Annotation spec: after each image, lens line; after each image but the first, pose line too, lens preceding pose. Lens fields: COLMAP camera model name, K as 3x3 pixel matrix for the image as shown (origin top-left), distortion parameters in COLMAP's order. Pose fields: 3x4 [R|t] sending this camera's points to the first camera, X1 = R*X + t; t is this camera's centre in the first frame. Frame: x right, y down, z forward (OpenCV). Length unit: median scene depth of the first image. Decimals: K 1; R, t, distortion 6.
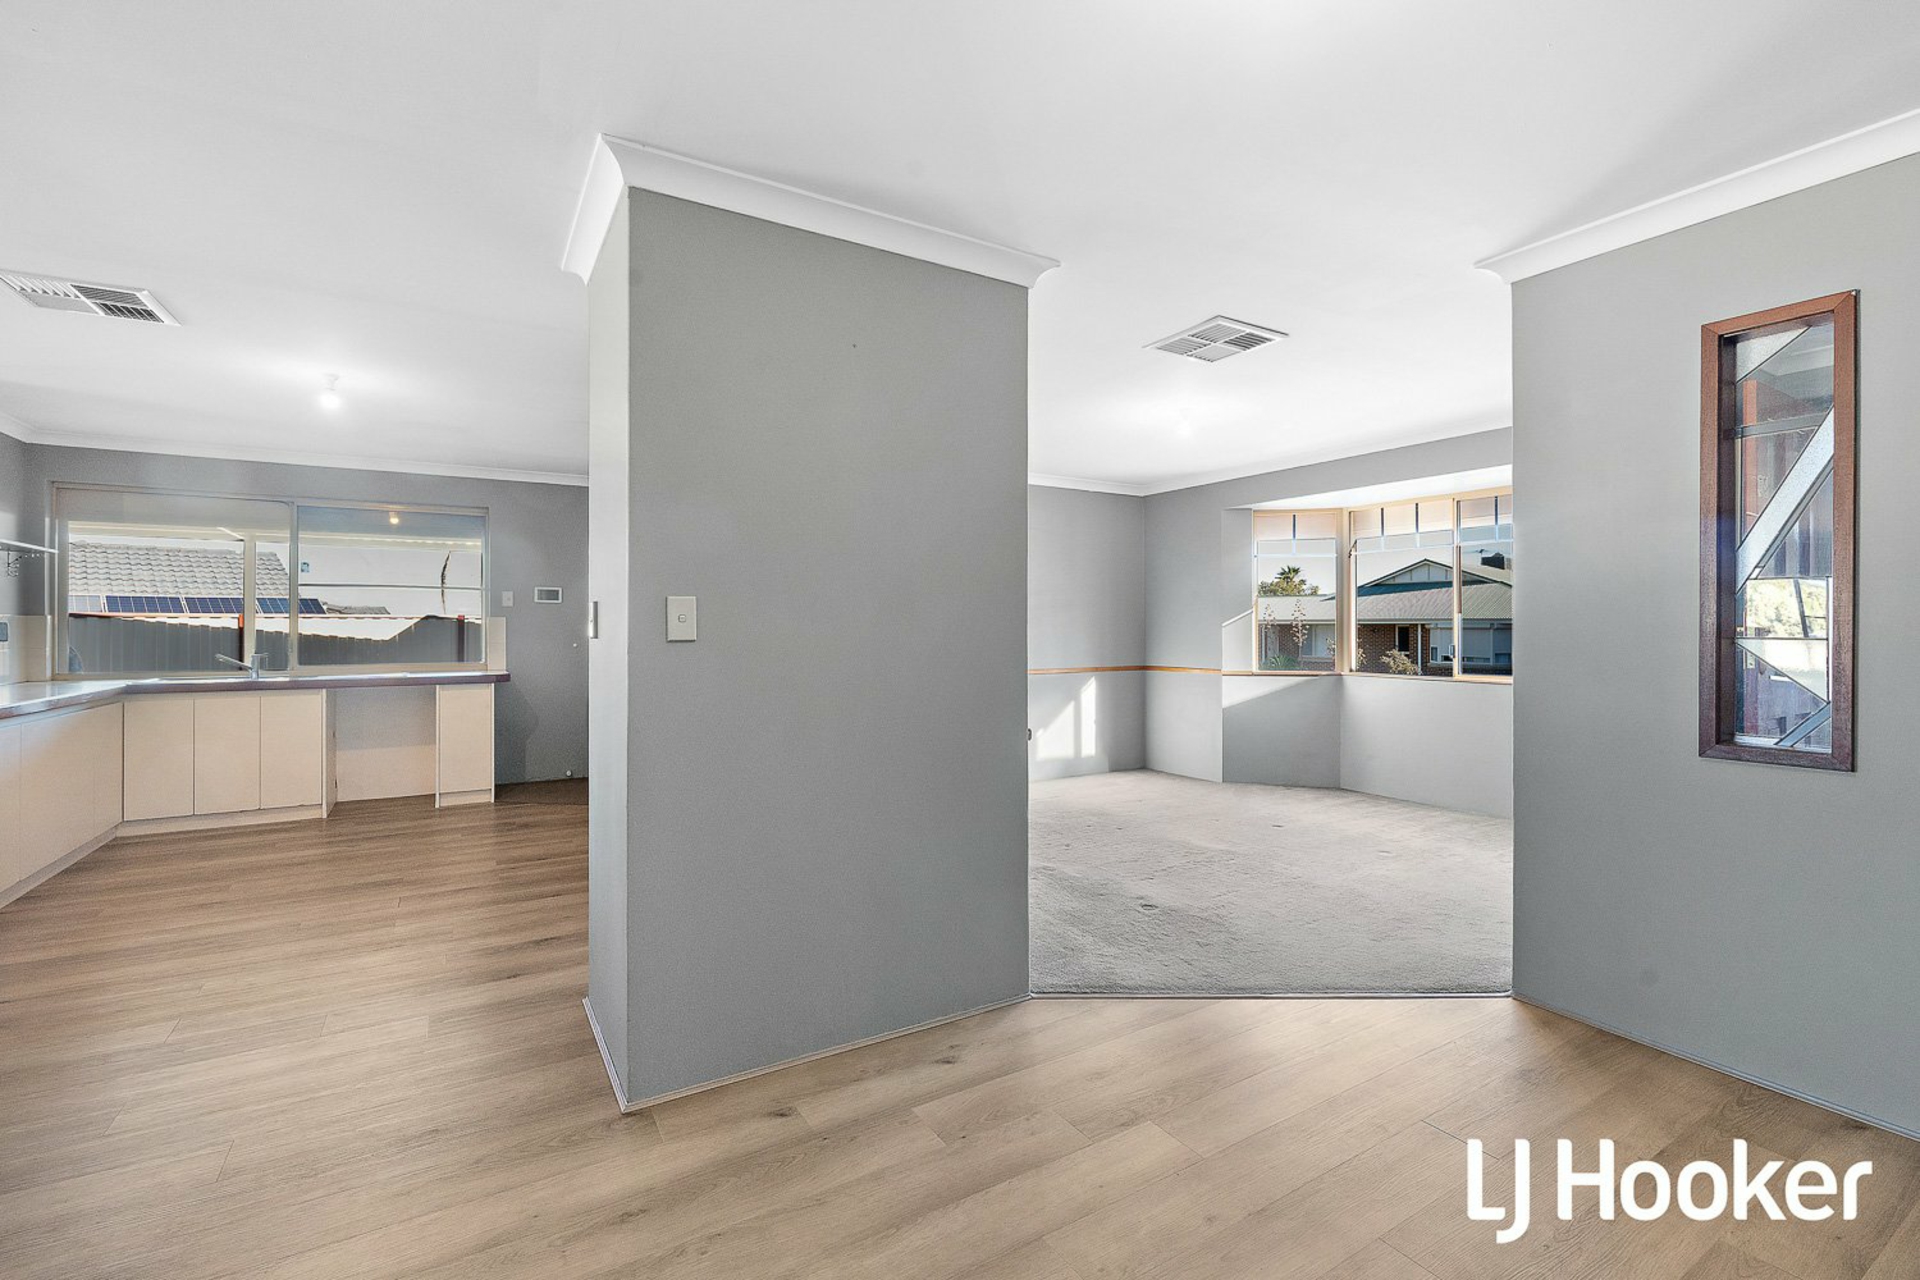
lens RADIAL K [[841.2, 0, 965.0], [0, 841.2, 621.3], [0, 0, 1]] dist [-0.006771, 0.000544]
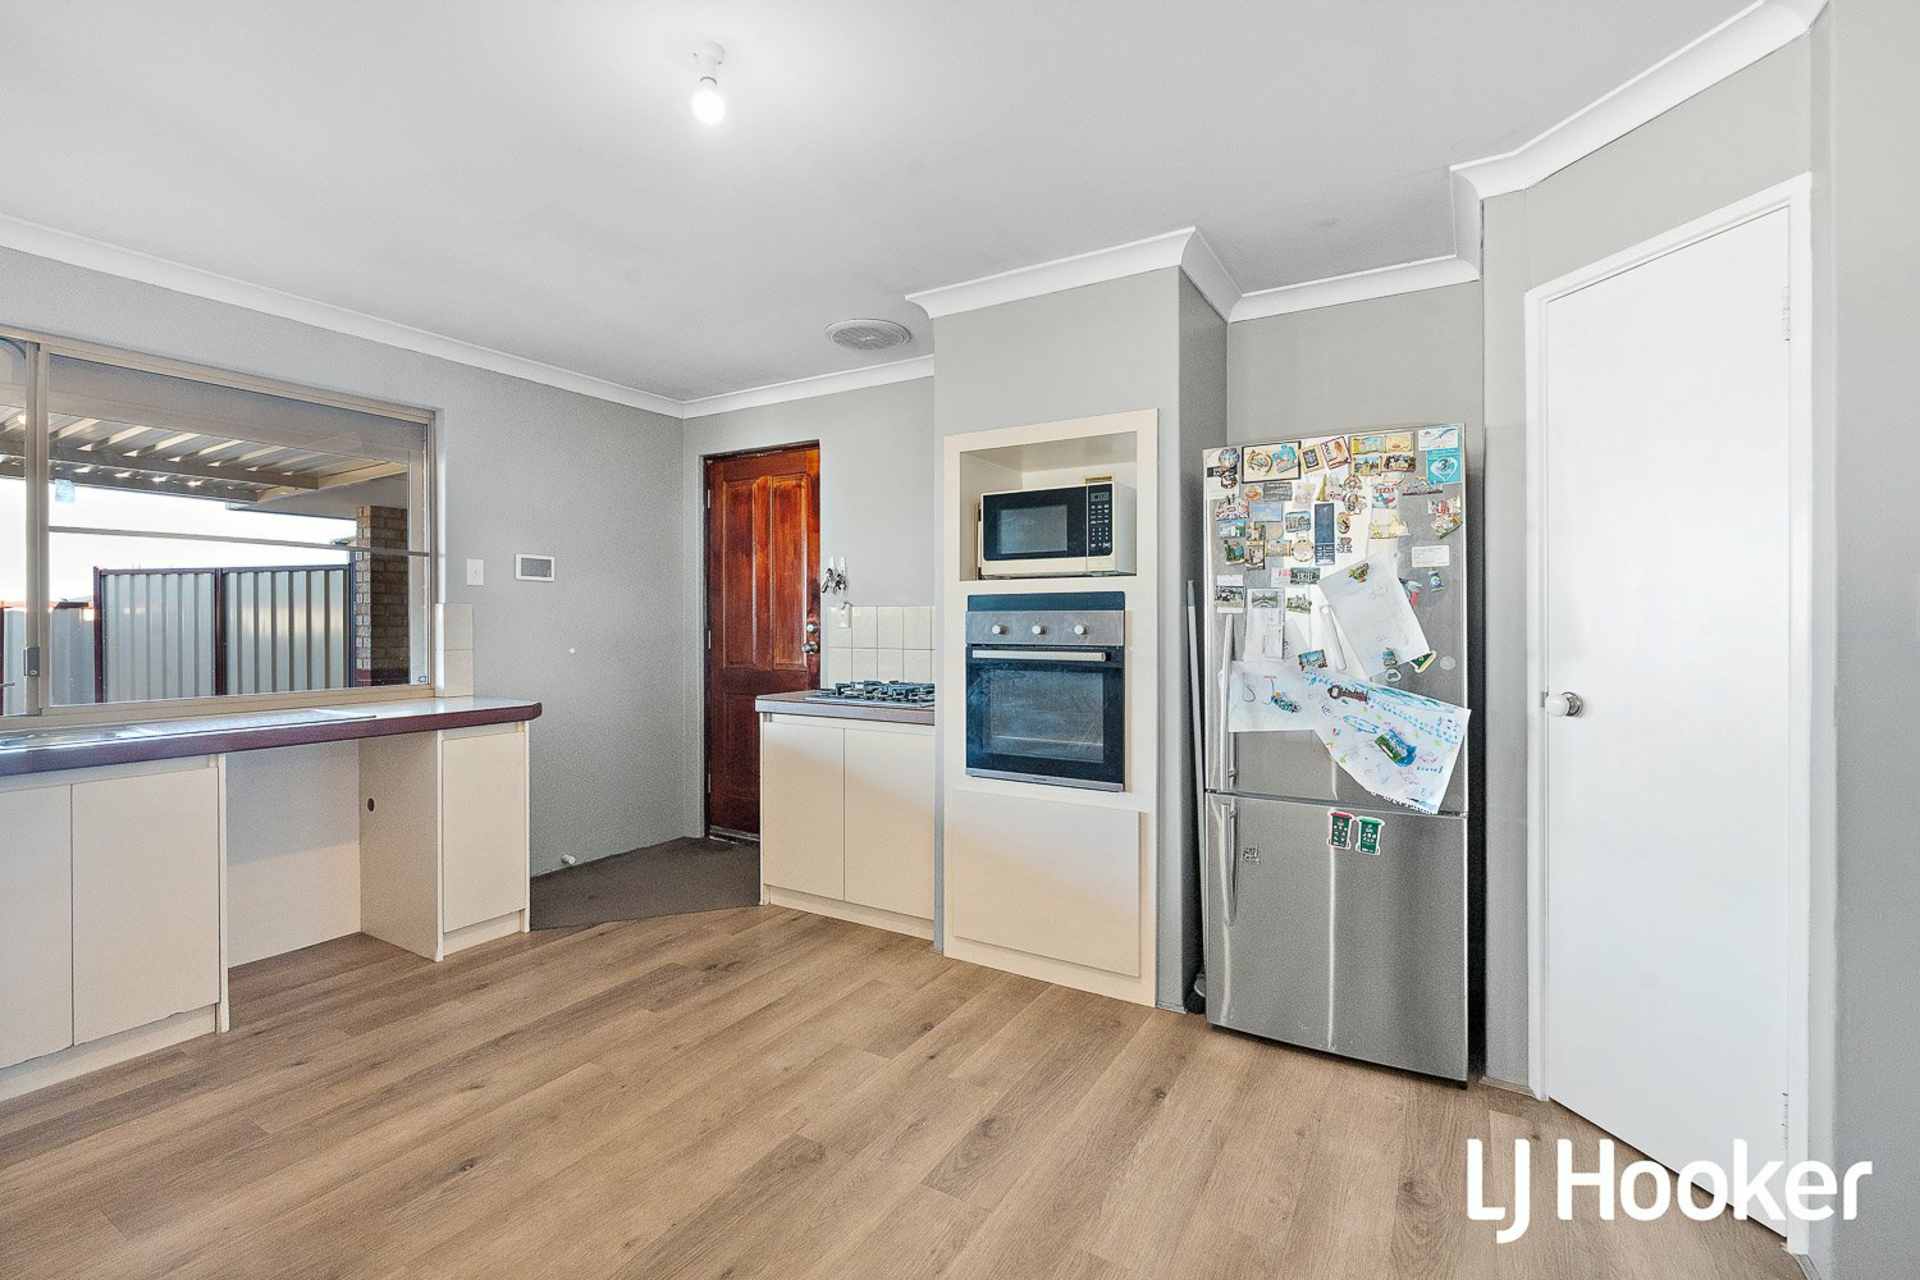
lens RADIAL K [[841.2, 0, 950.4], [0, 841.2, 625.2], [0, 0, 1]] dist [-0.006771, 0.000544]
pose [[0.884612, 0.001631, 0.466325, -0.592316], [-0.005594, 0.999959, 0.007114, 0.004194], [-0.466294, -0.008902, 0.884585, 0.382050]]
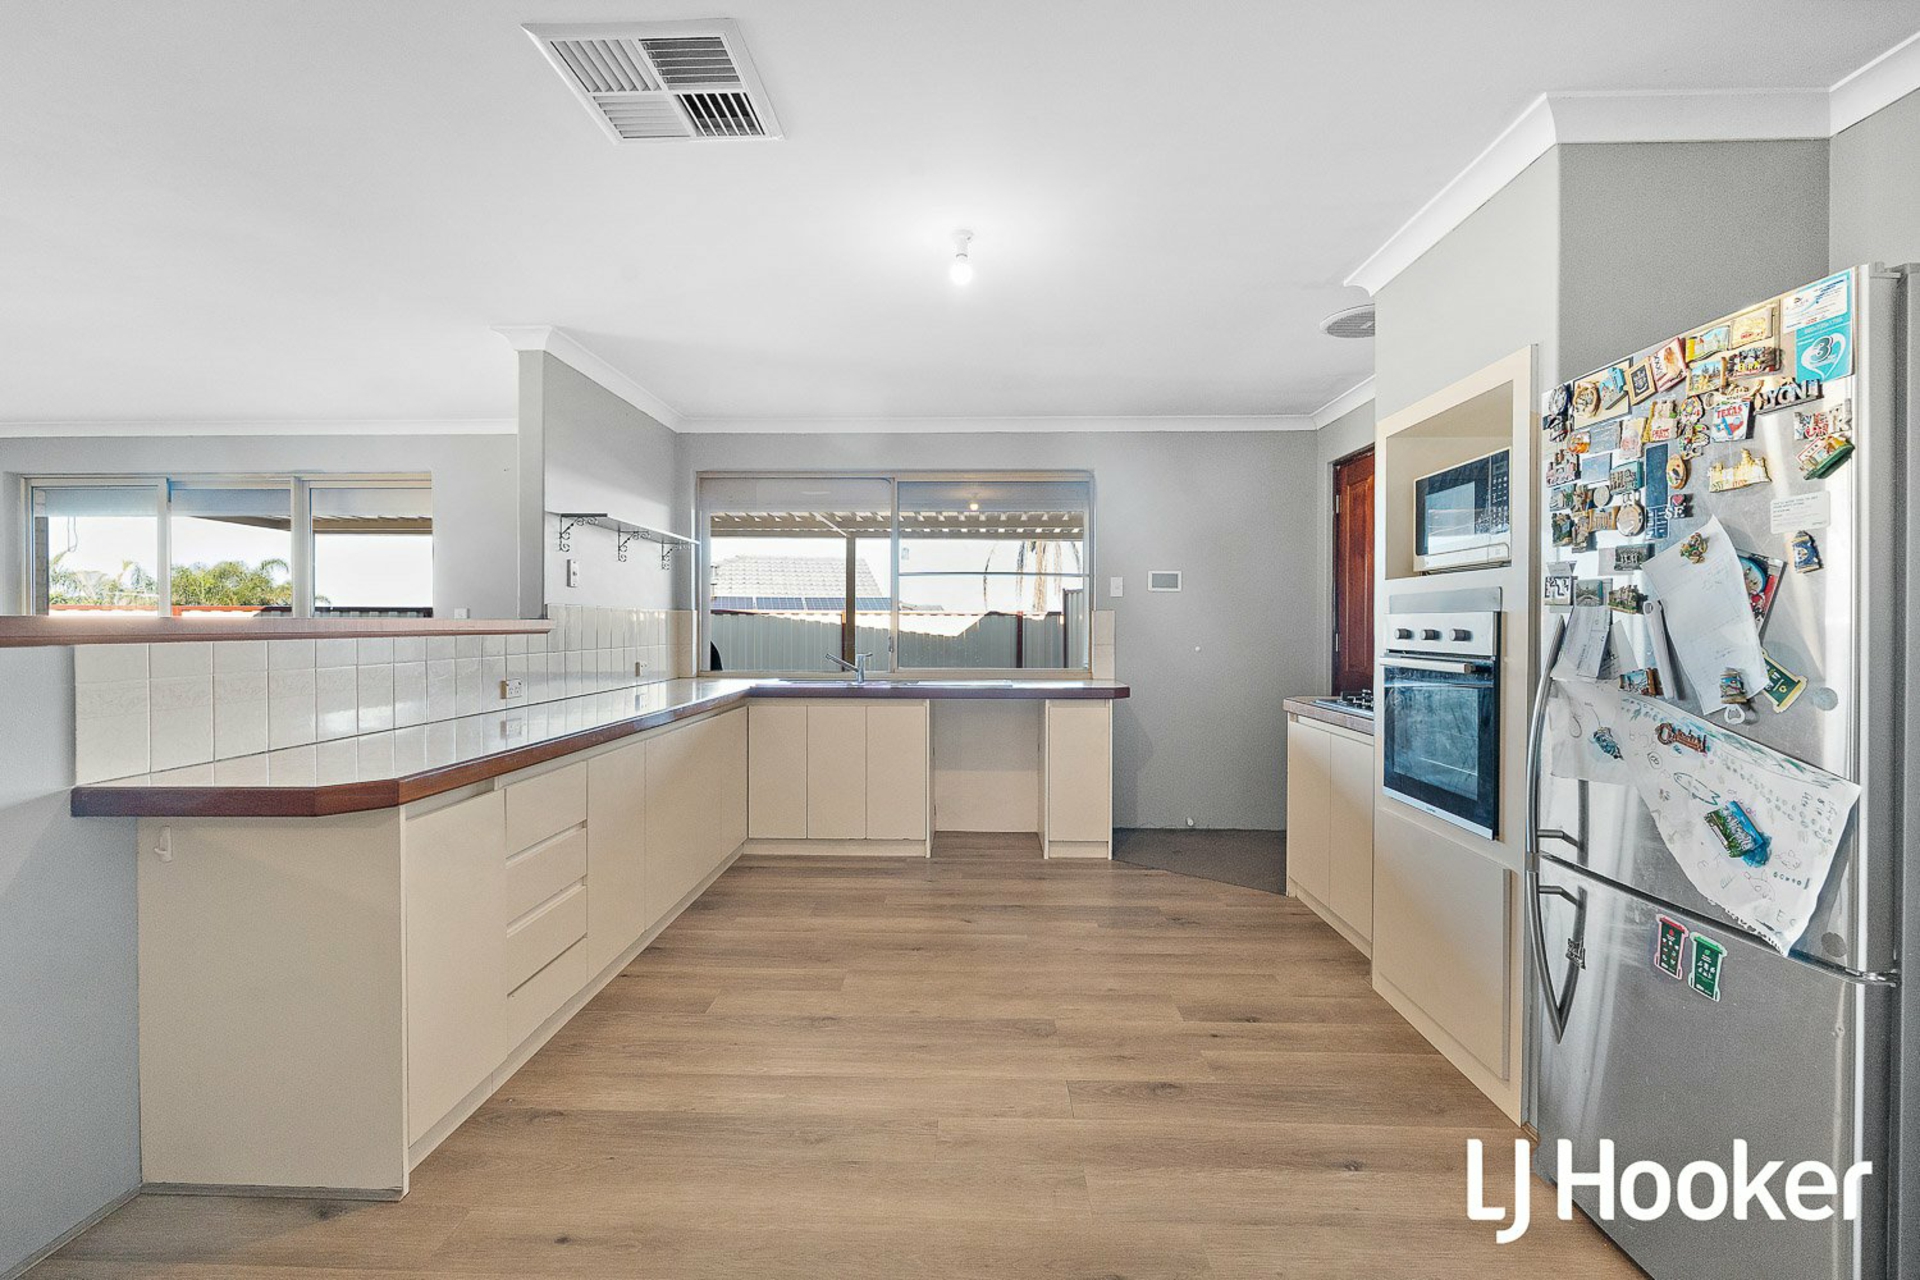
lens RADIAL K [[841.2, 0, 955.1], [0, 841.2, 634.2], [0, 0, 1]] dist [-0.006771, 0.000544]
pose [[0.838708, 0.011012, -0.544471, -0.282174], [-0.001305, 0.999833, 0.018213, 0.002579], [0.544581, -0.014565, 0.838582, 0.311626]]
